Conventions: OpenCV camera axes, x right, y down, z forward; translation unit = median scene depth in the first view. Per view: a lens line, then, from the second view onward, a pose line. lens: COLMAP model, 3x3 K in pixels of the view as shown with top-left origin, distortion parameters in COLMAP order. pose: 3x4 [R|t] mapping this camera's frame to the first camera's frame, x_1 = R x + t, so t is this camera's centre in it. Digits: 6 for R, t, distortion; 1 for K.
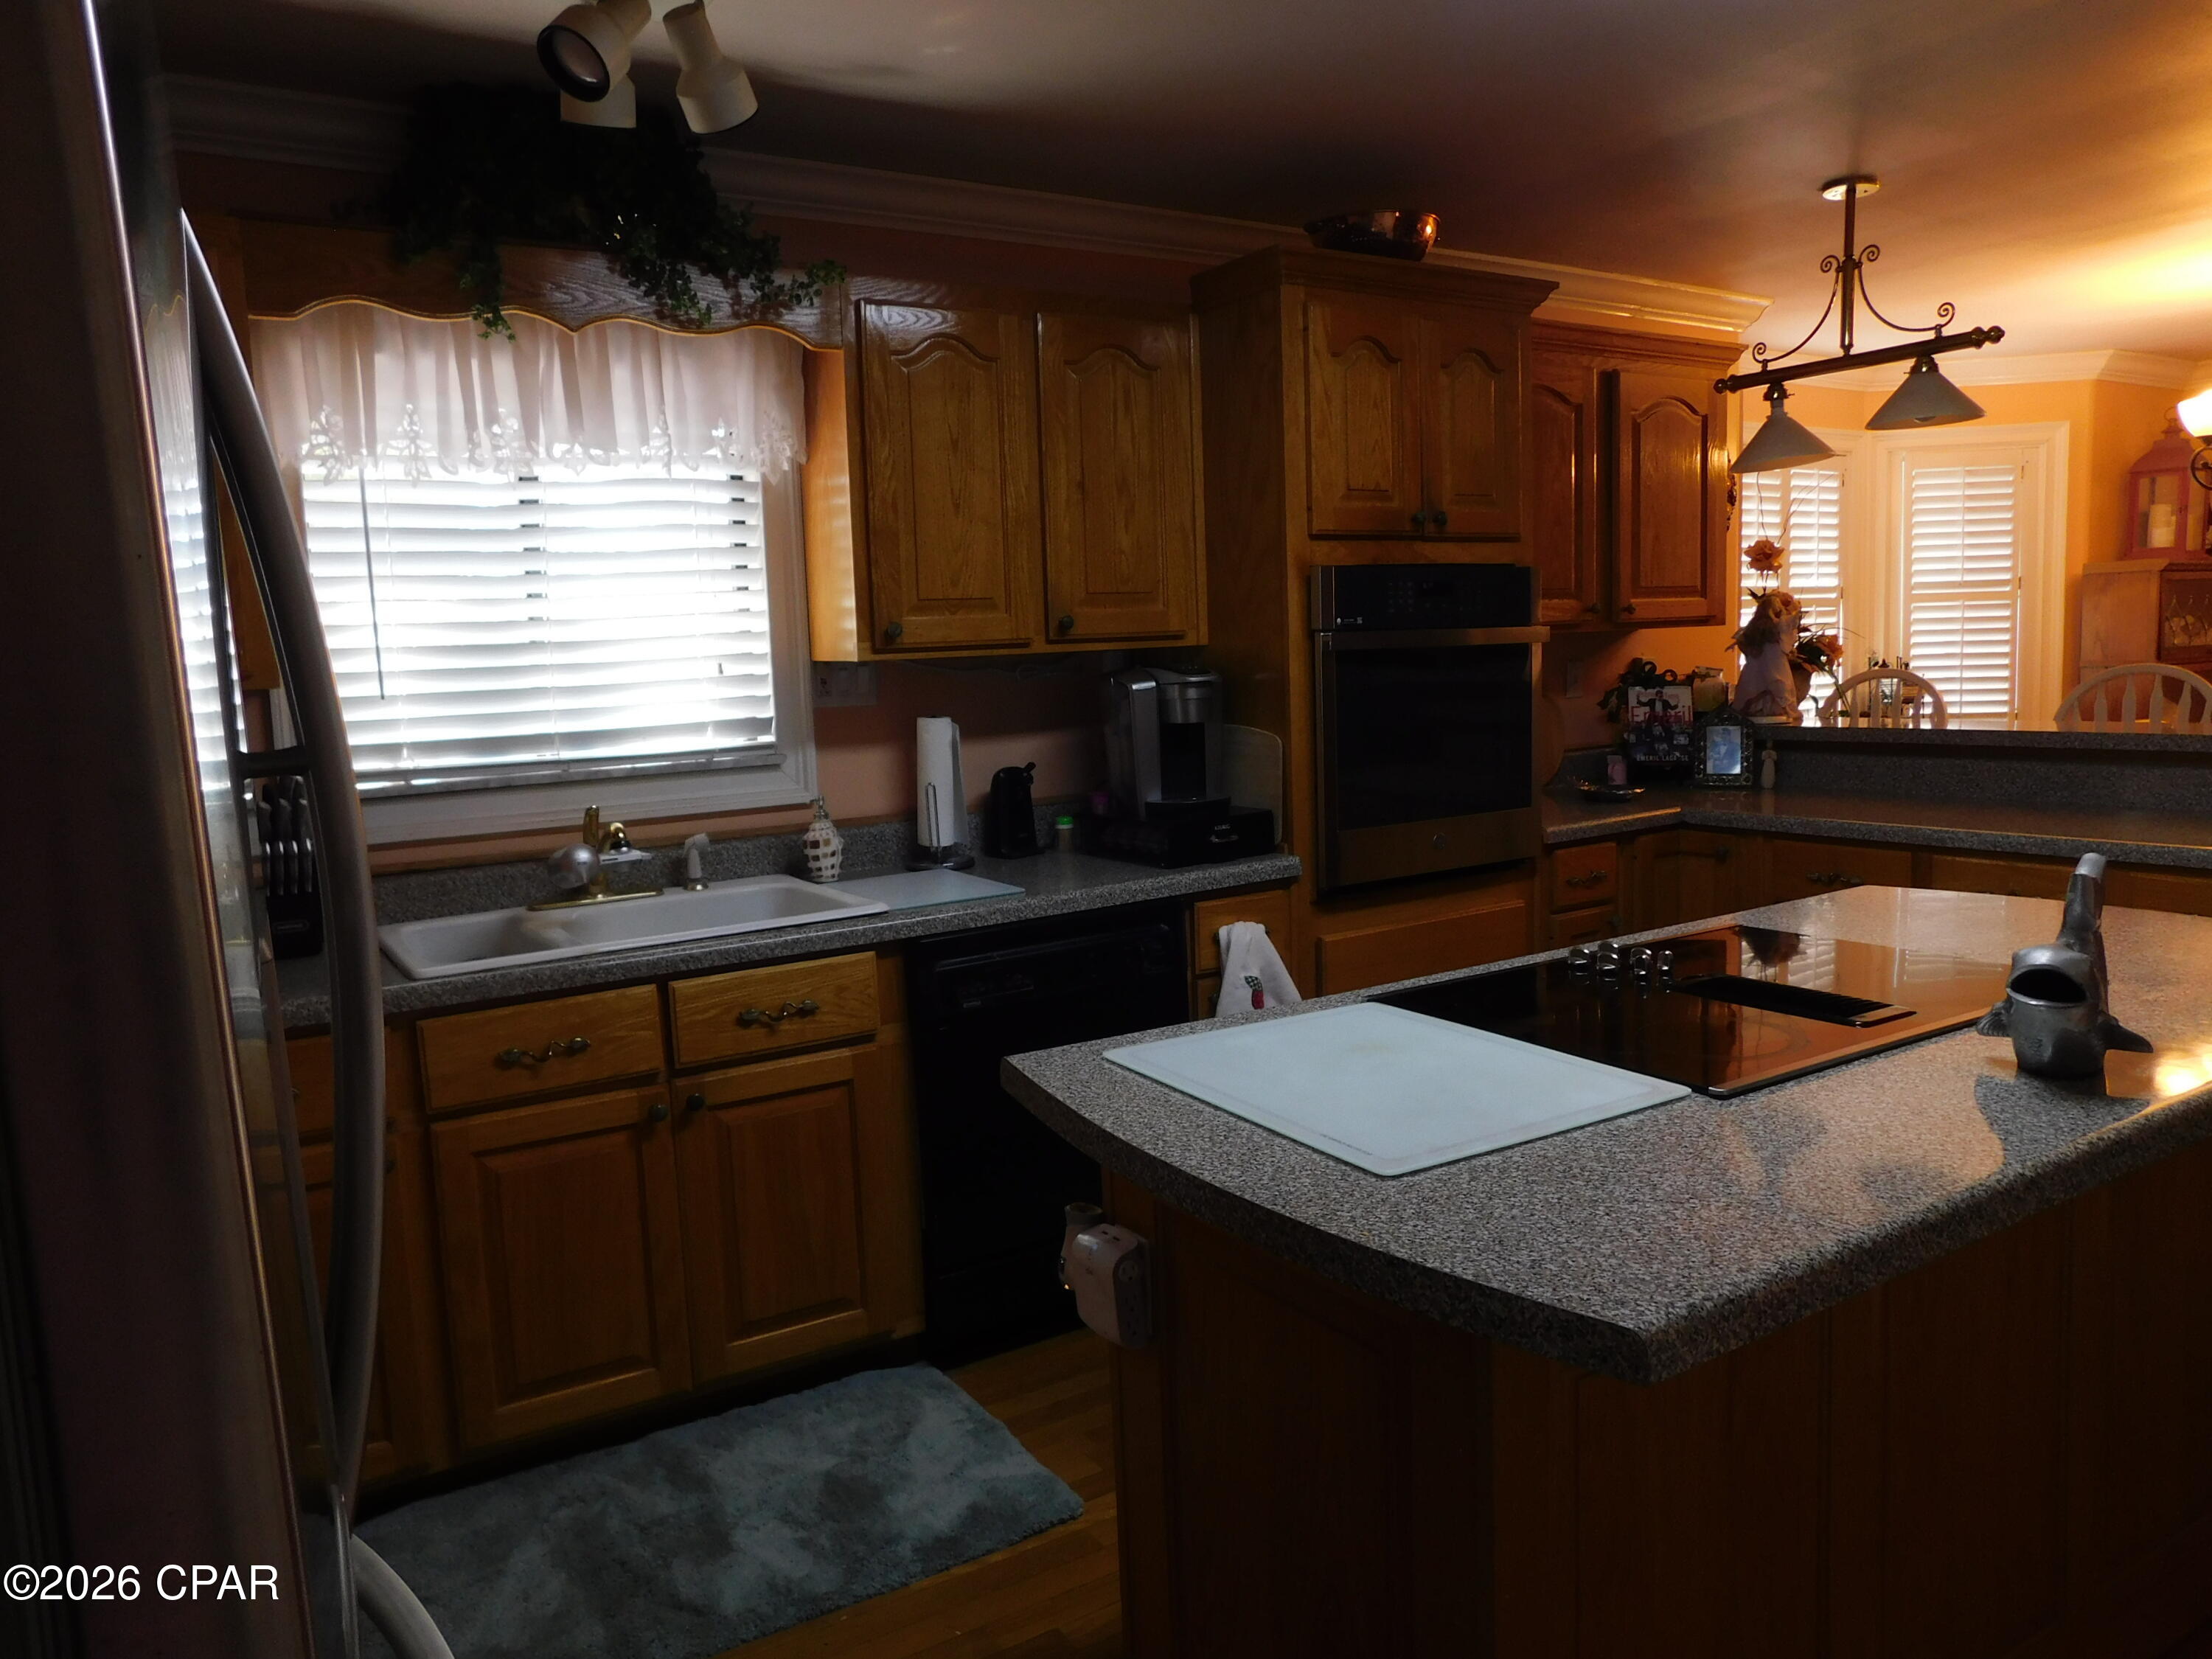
lens RADIAL K [[1533.0, 0, 1114.0], [0, 1533.0, 823.9], [0, 0, 1]] dist [-0.069973, 0.062995]
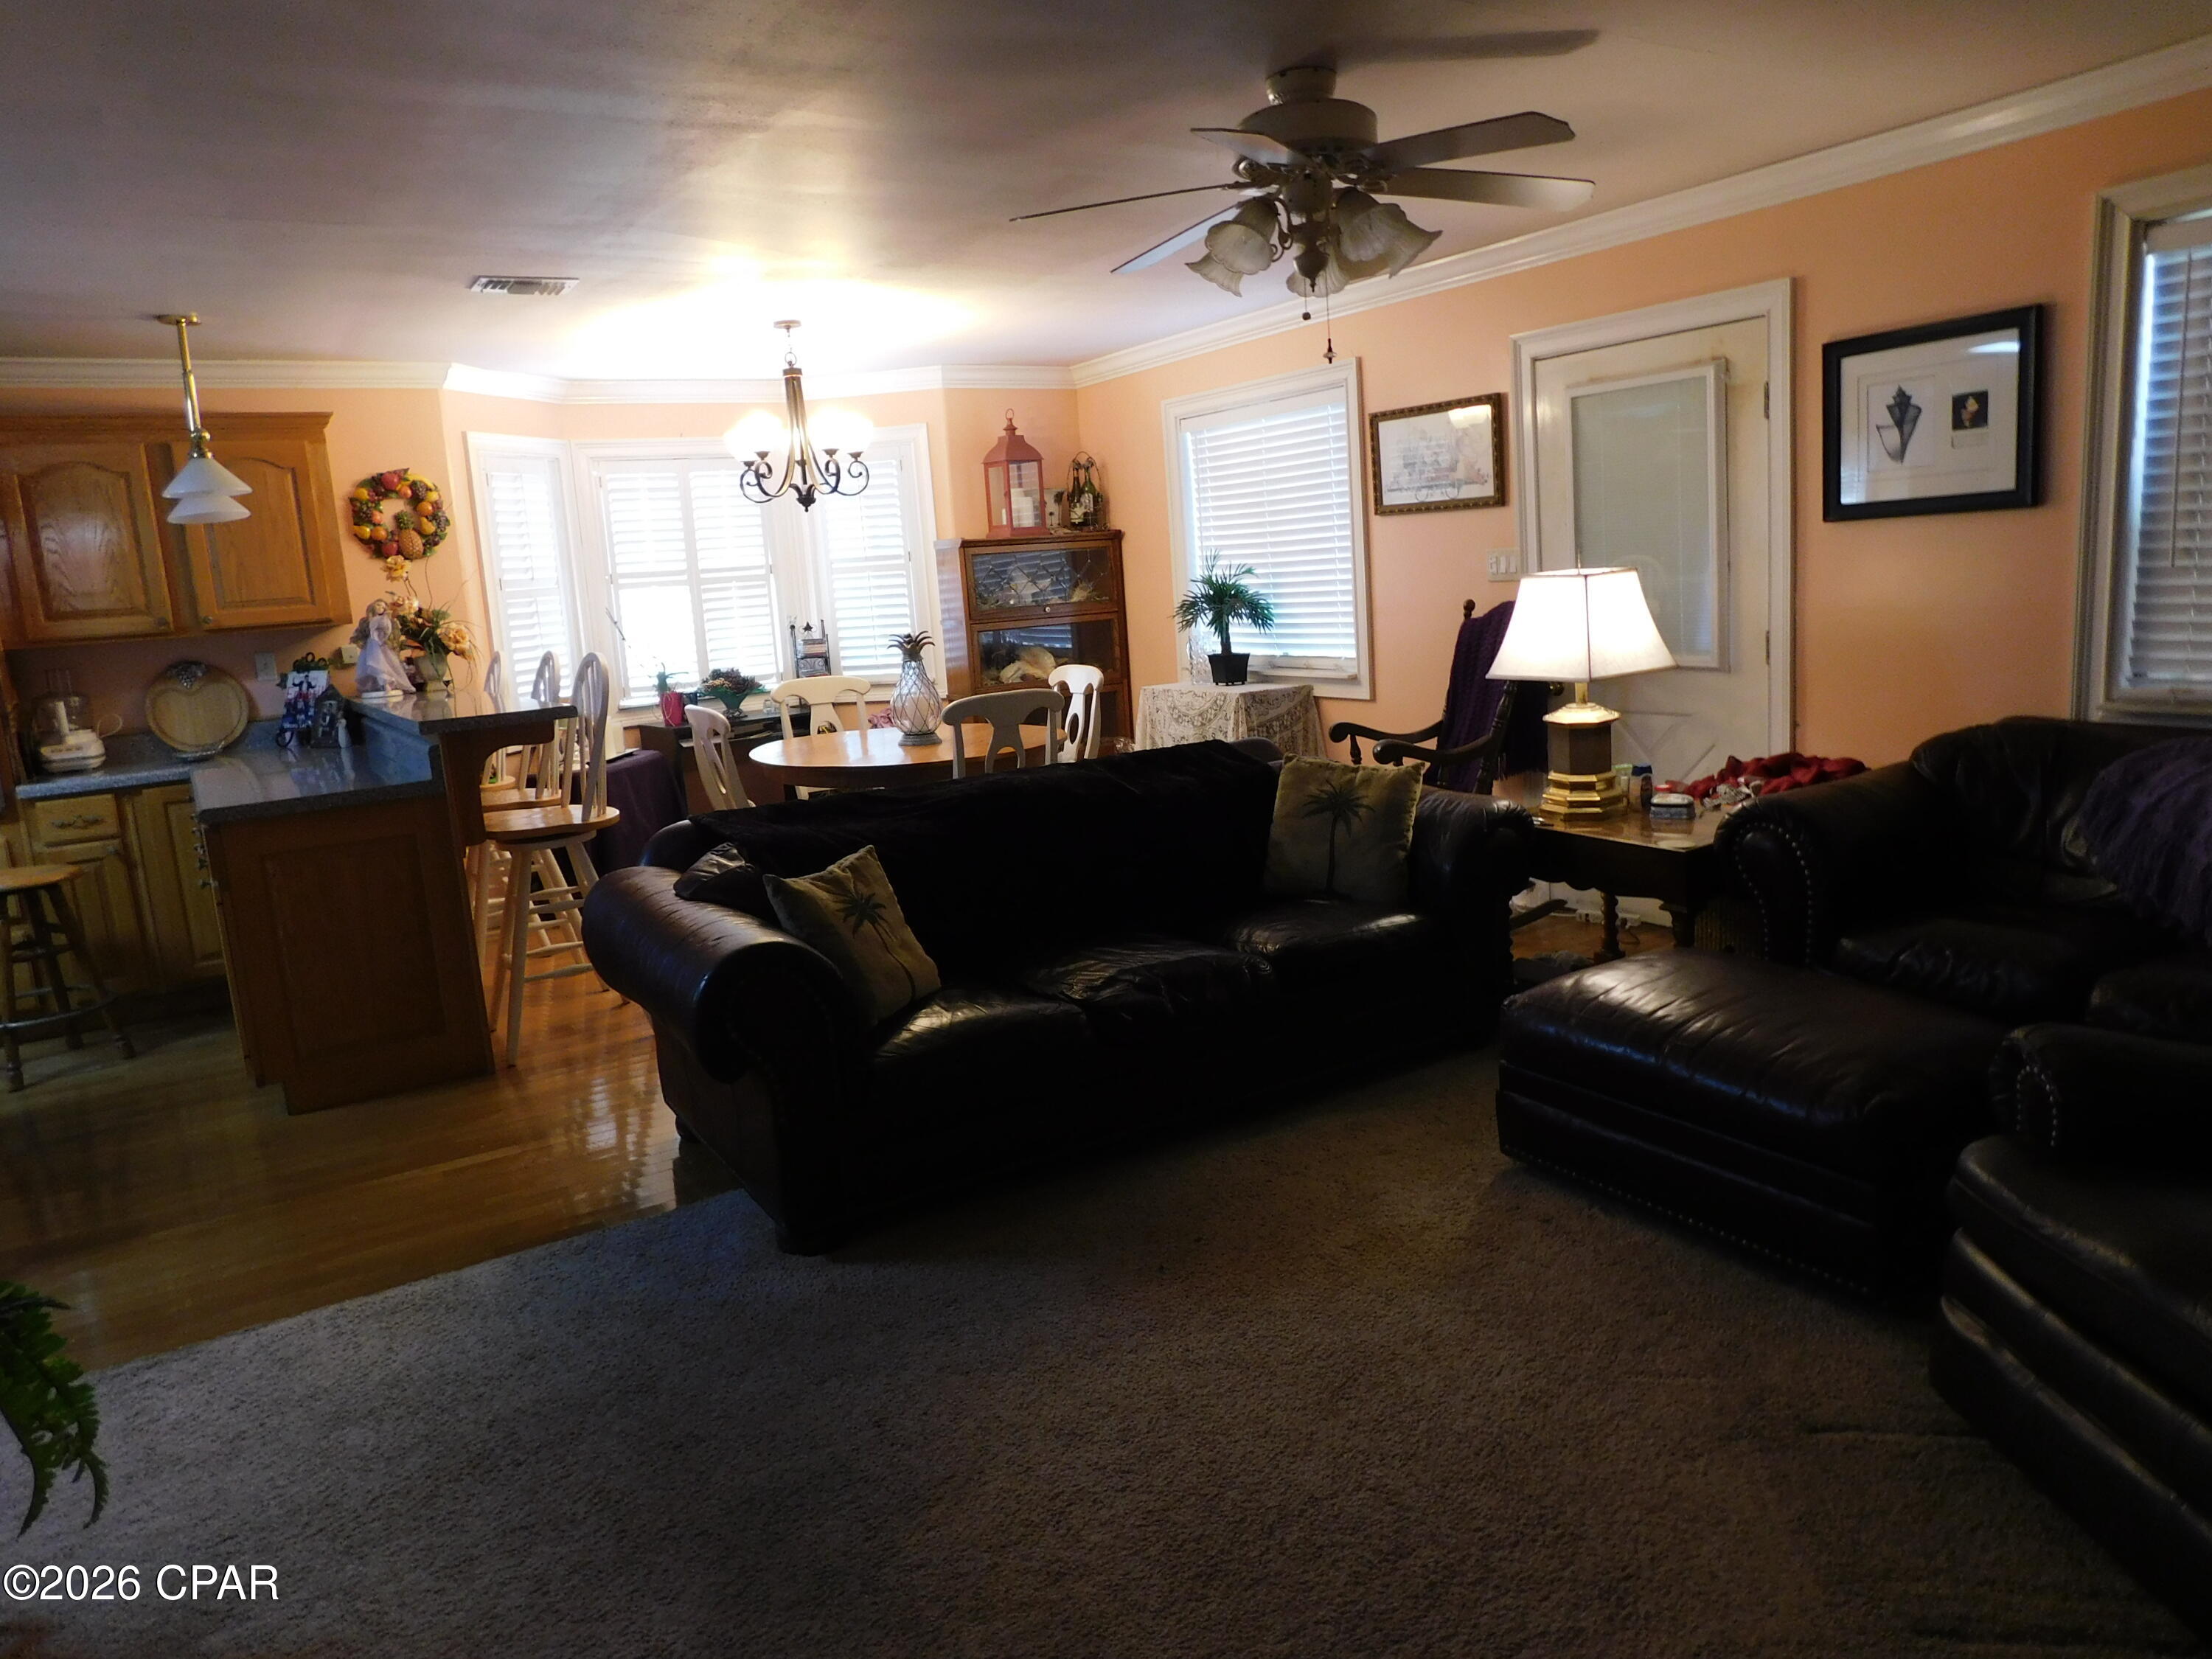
lens RADIAL K [[1457.2, 0, 1114.4], [0, 1457.2, 828.7], [0, 0, 1]] dist [-0.073711, 0.052844]
pose [[0.999634, -0.026927, 0.002570, 1.343117], [0.026716, 0.997718, 0.062006, -0.014689], [-0.004233, -0.061915, 0.998072, -0.332783]]
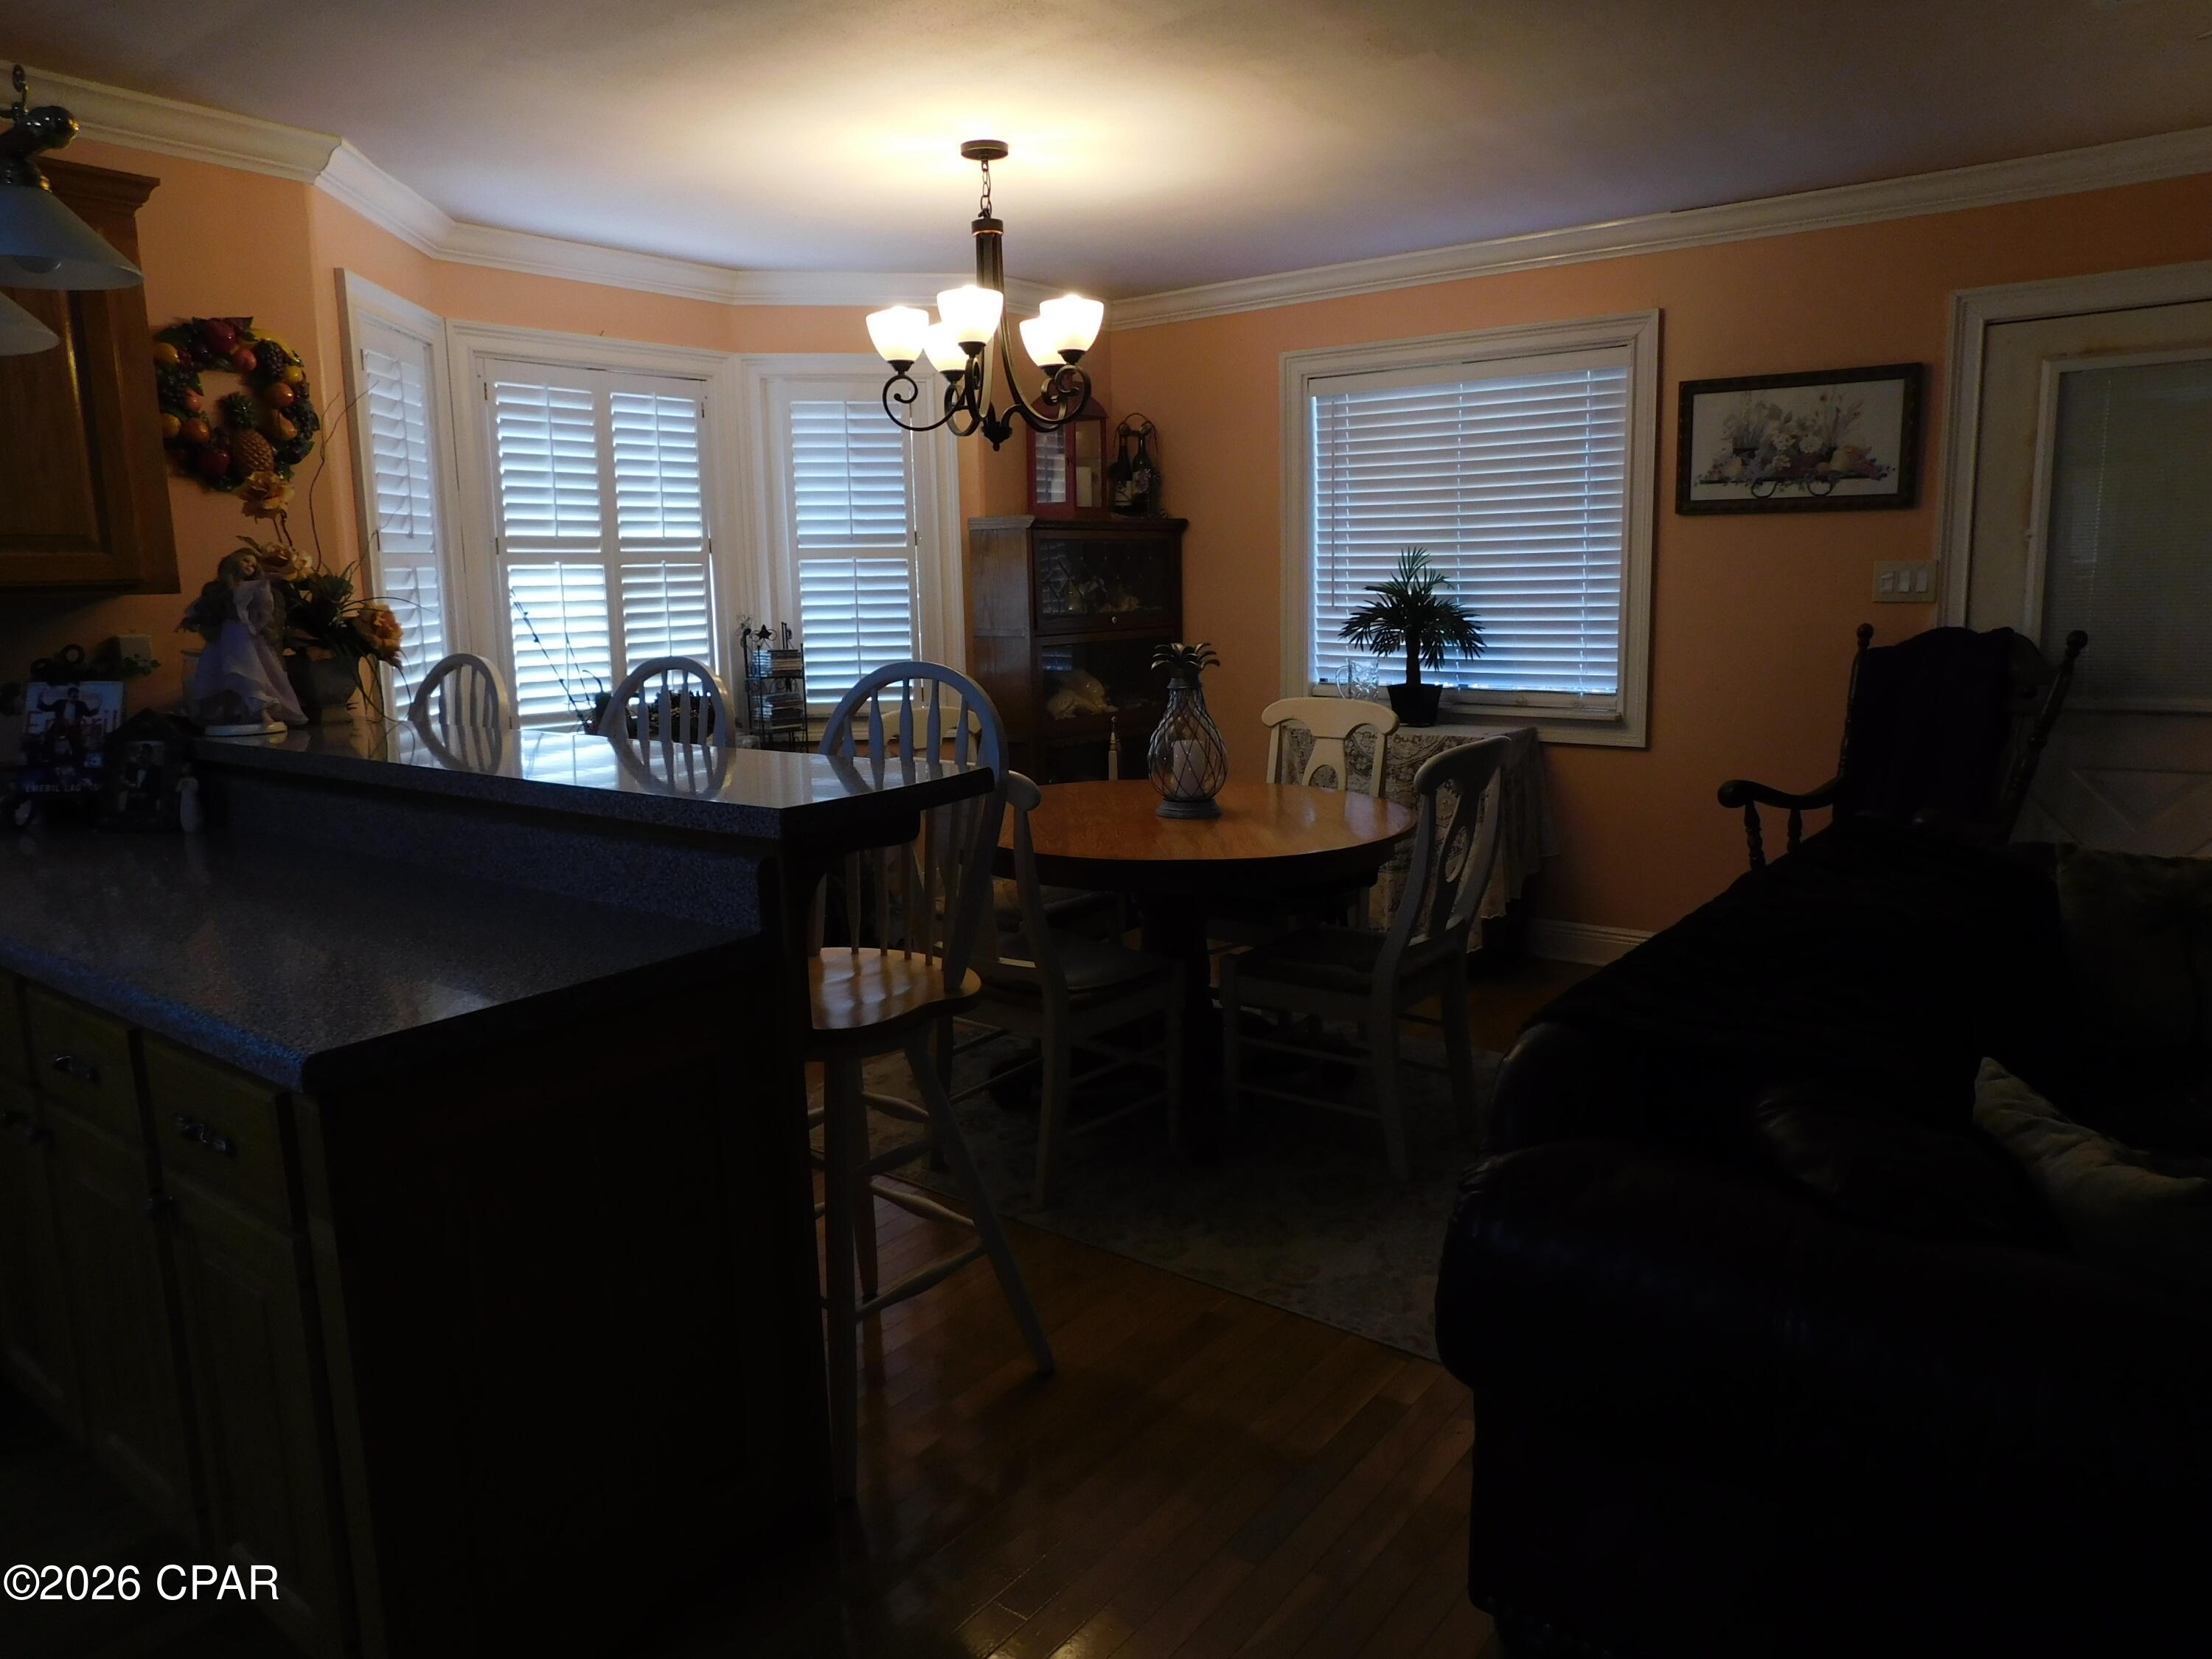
lens RADIAL K [[1466.1, 0, 1109.5], [0, 1466.1, 818.7], [0, 0, 1]] dist [-0.059771, 0.046609]
pose [[0.937660, -0.038247, 0.345443, 0.723006], [0.024237, 0.998702, 0.044788, -0.058891], [-0.346708, -0.033623, 0.937370, 0.289611]]
